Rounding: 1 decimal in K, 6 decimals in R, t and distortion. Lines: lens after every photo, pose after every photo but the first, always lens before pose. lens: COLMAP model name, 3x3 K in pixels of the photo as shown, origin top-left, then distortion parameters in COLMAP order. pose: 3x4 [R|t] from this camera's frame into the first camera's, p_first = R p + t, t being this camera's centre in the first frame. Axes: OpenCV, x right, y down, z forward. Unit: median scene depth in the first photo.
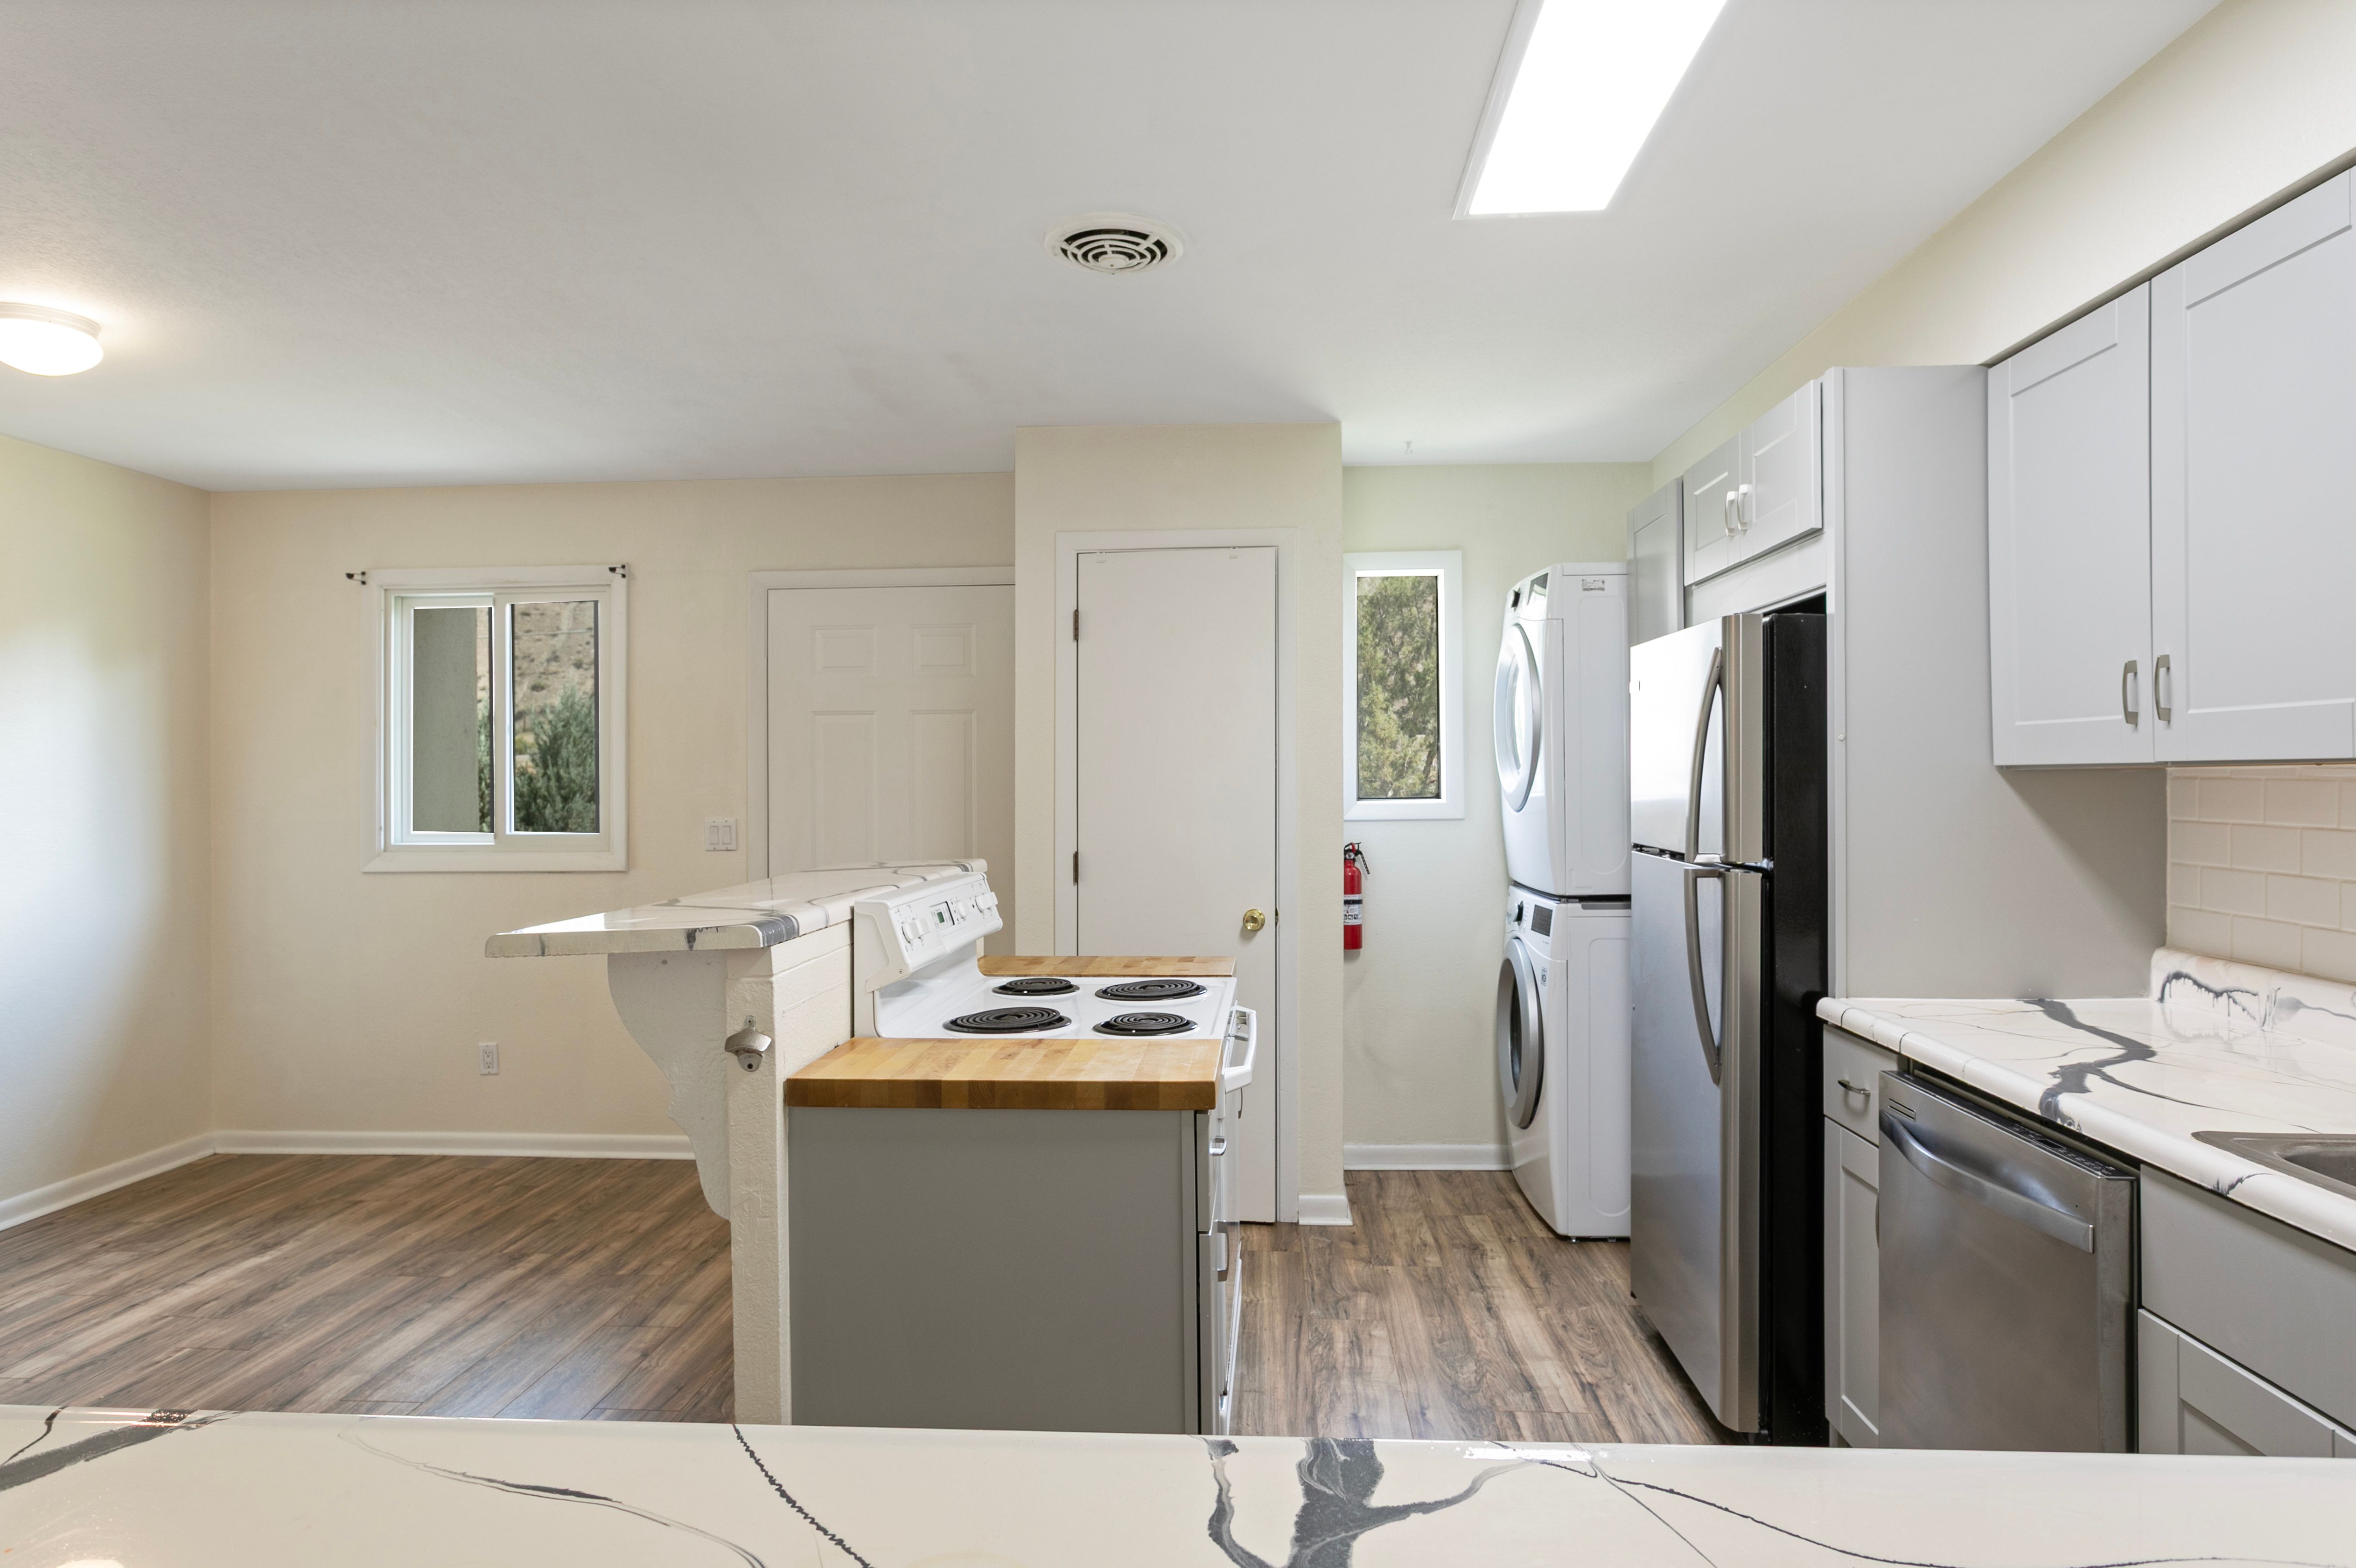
lens RADIAL K [[1421.2, 0, 1178.0], [0, 1421.2, 784.0], [0, 0, 1]] dist [-0.020767, -0.000021]
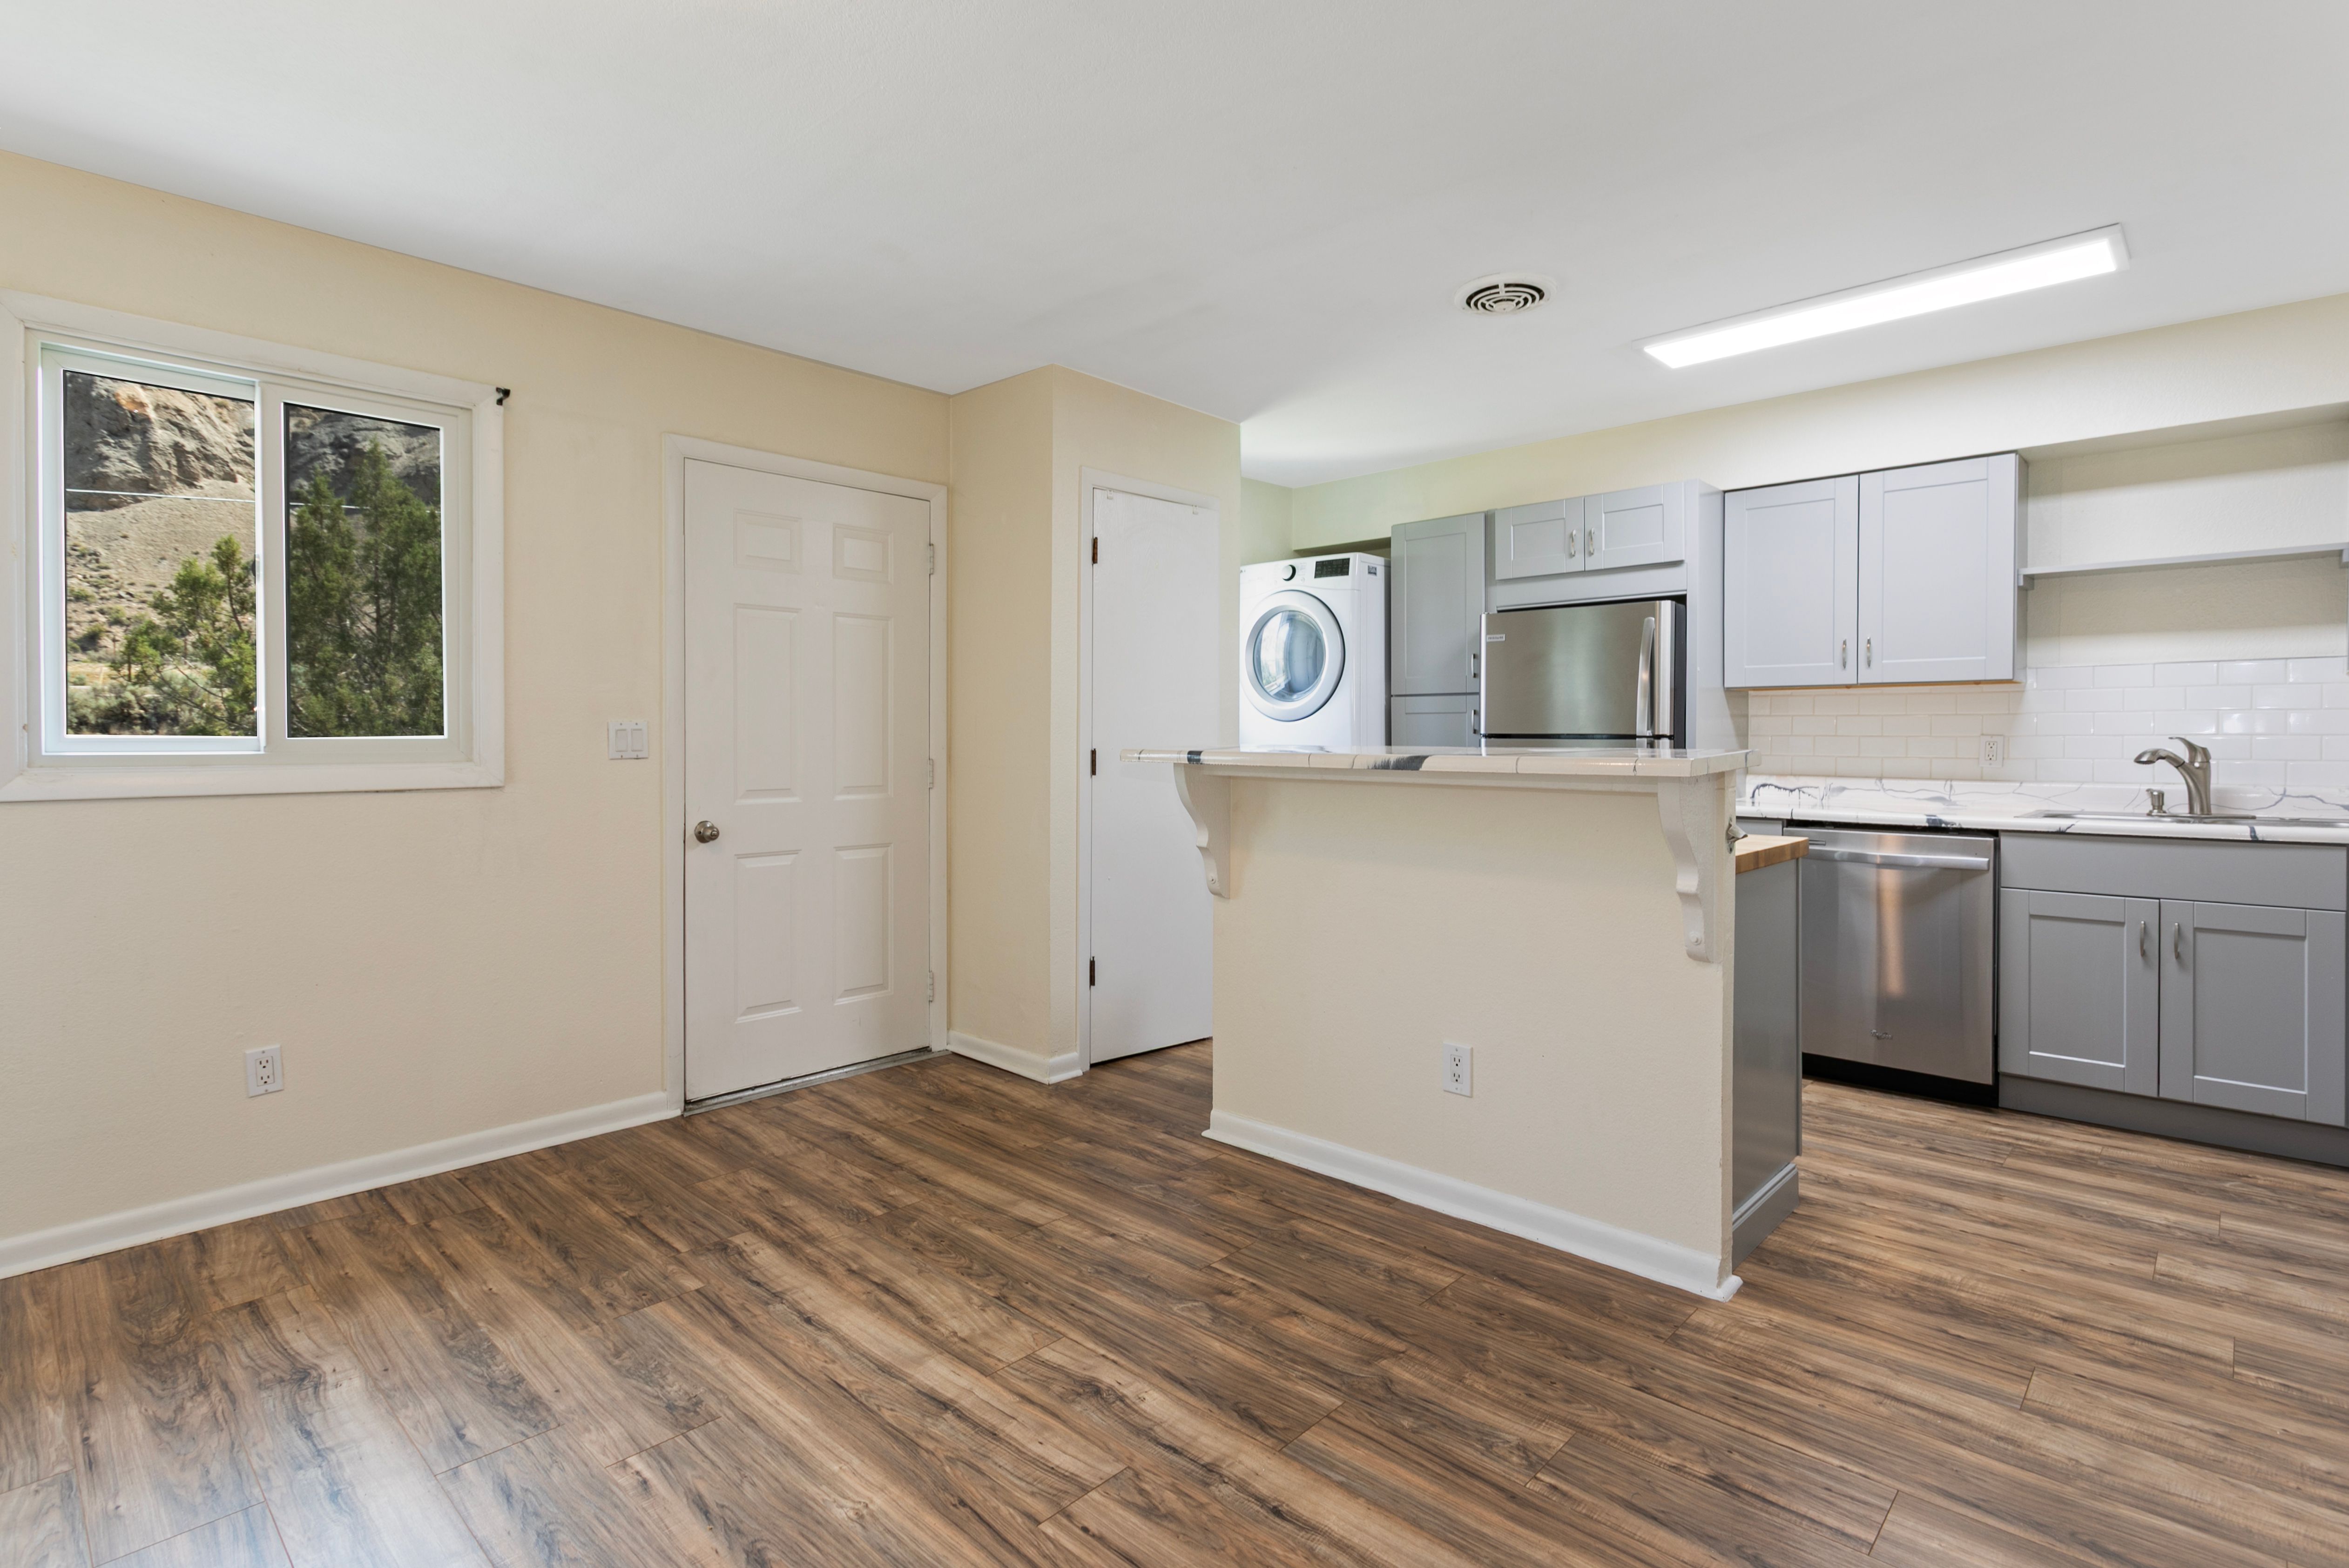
lens RADIAL K [[1236.3, 0, 1180.8], [0, 1236.3, 759.2], [0, 0, 1]] dist [0.000529, 0.001492]
pose [[0.598111, -0.005629, 0.801393, -0.849523], [0.001000, 0.999980, 0.006278, 0.051045], [-0.801412, -0.002954, 0.598105, 0.357501]]
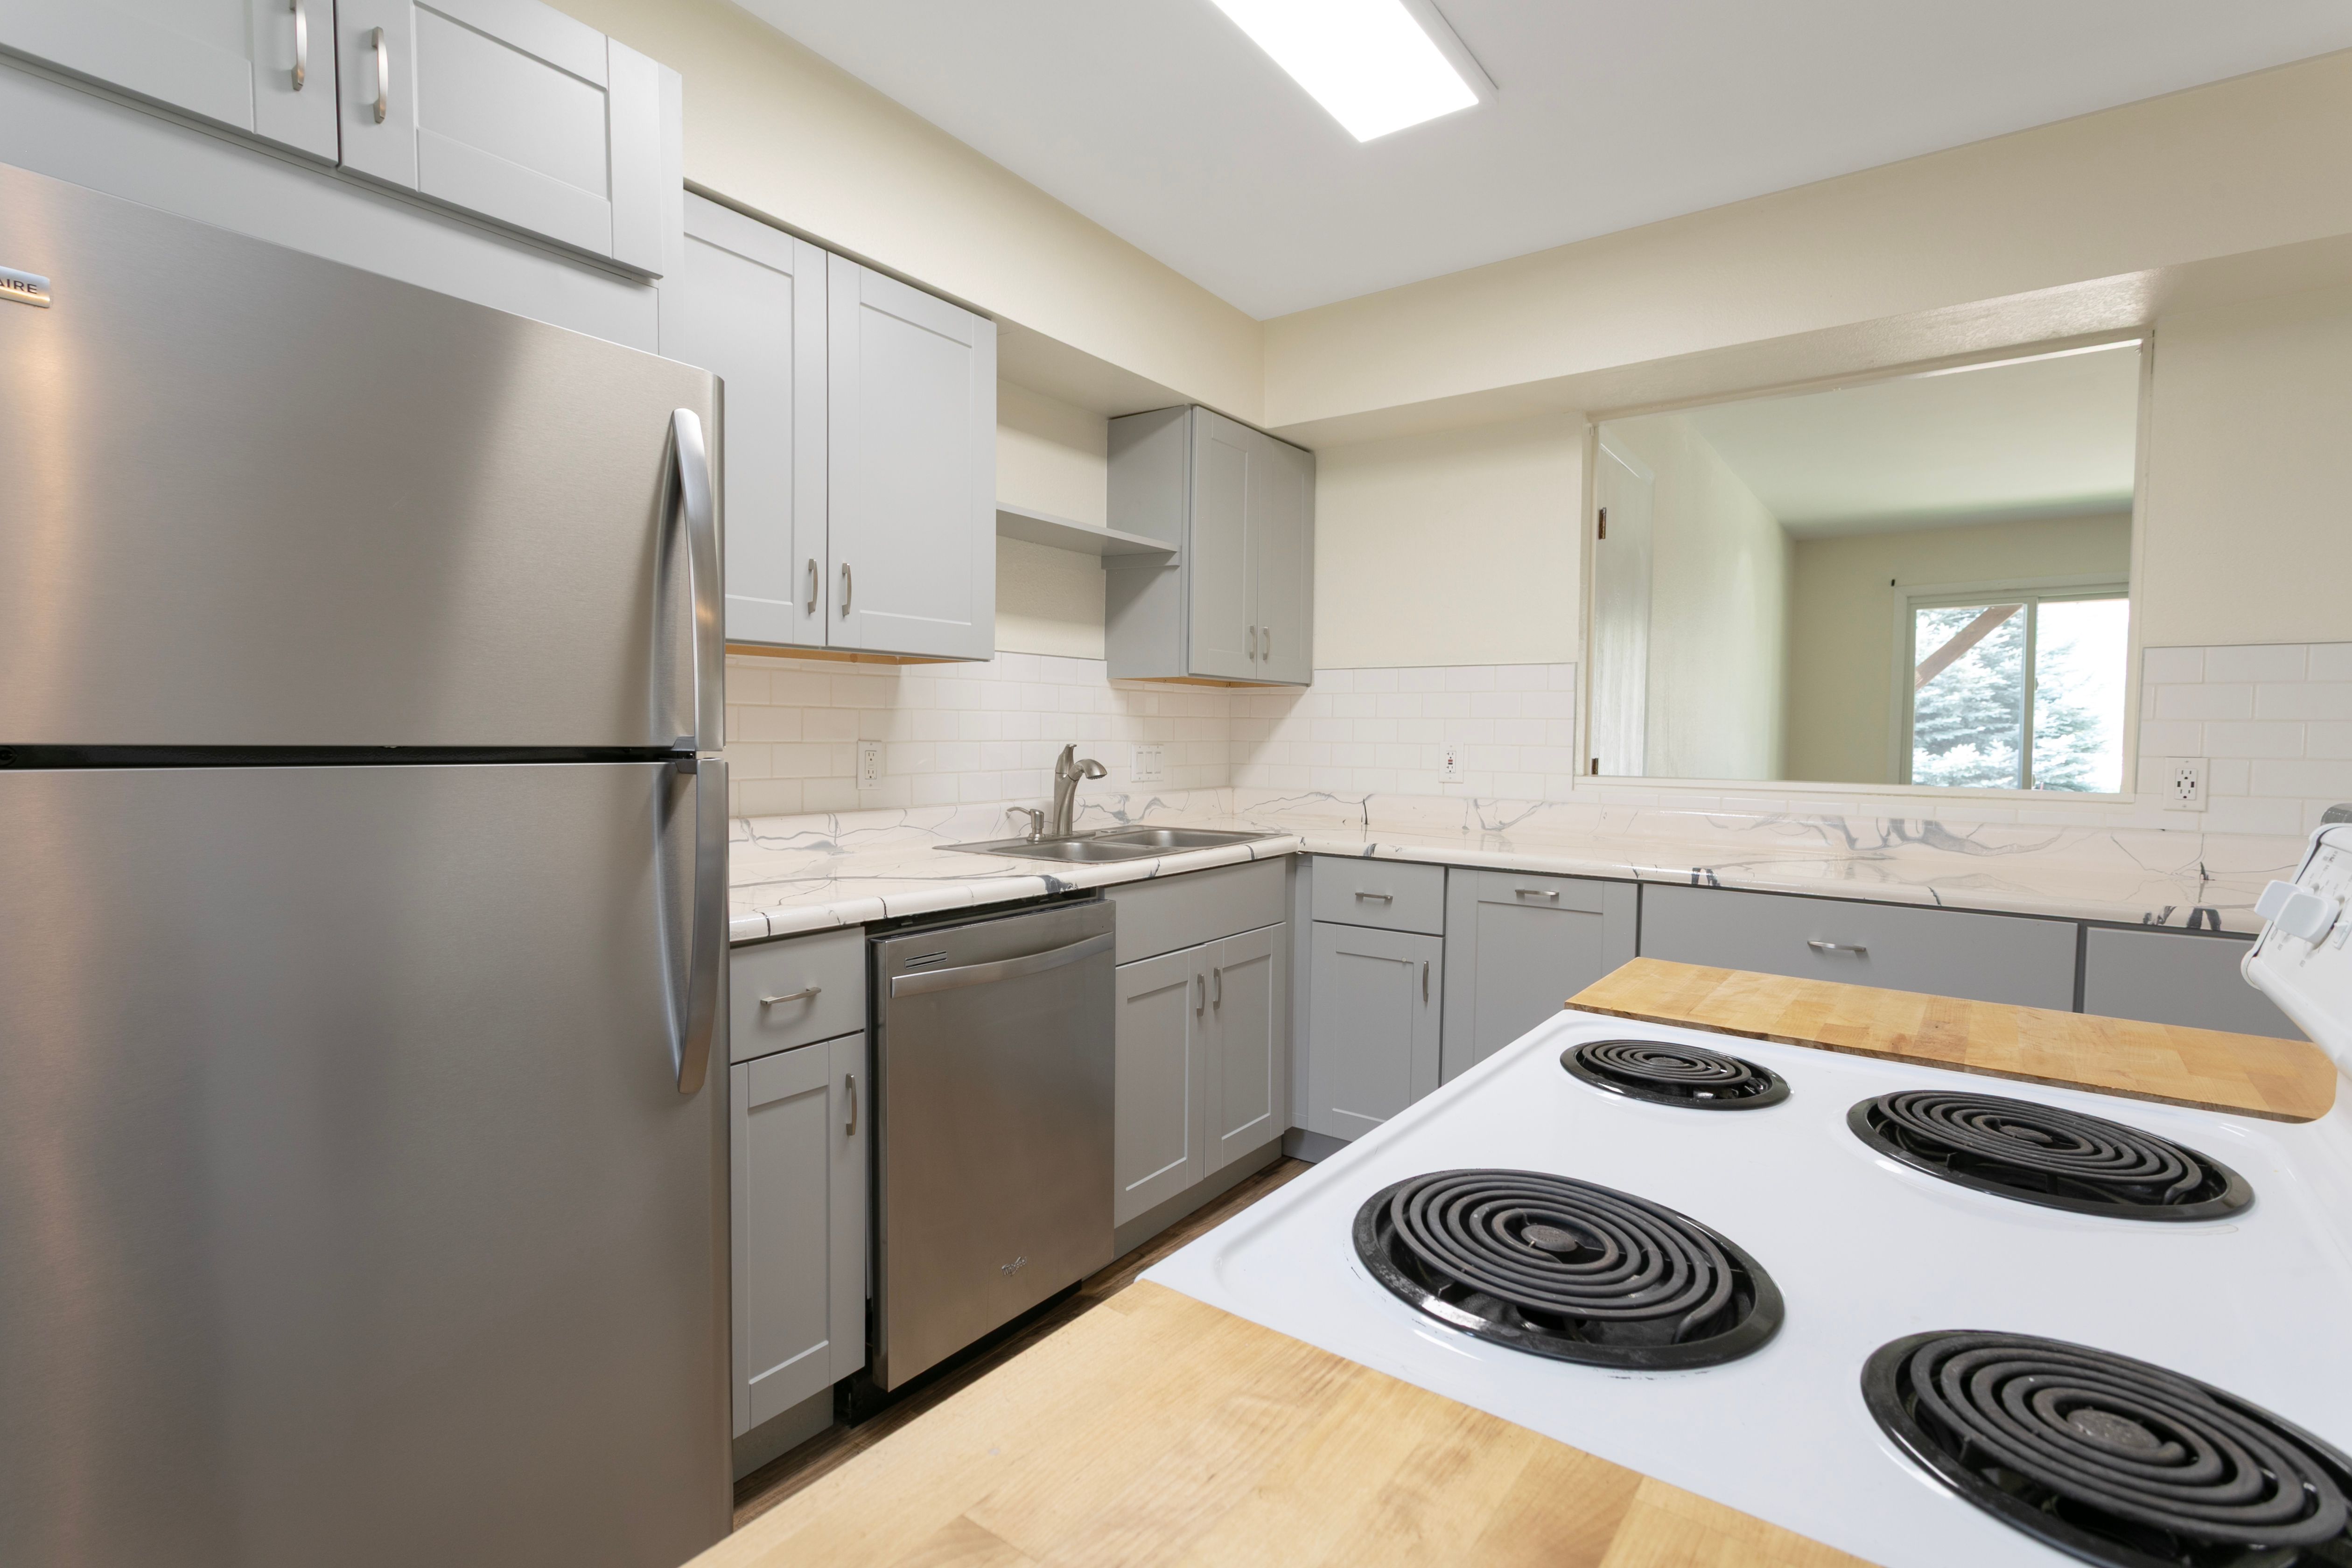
lens RADIAL K [[1103.4, 0, 1181.4], [0, 1103.4, 771.2], [0, 0, 1]] dist [0.025663, 0.000113]
pose [[-0.846015, -0.019660, 0.532796, -0.050470], [0.000155, 0.999311, 0.037120, 0.031311], [-0.533159, 0.031487, -0.845429, 0.882651]]
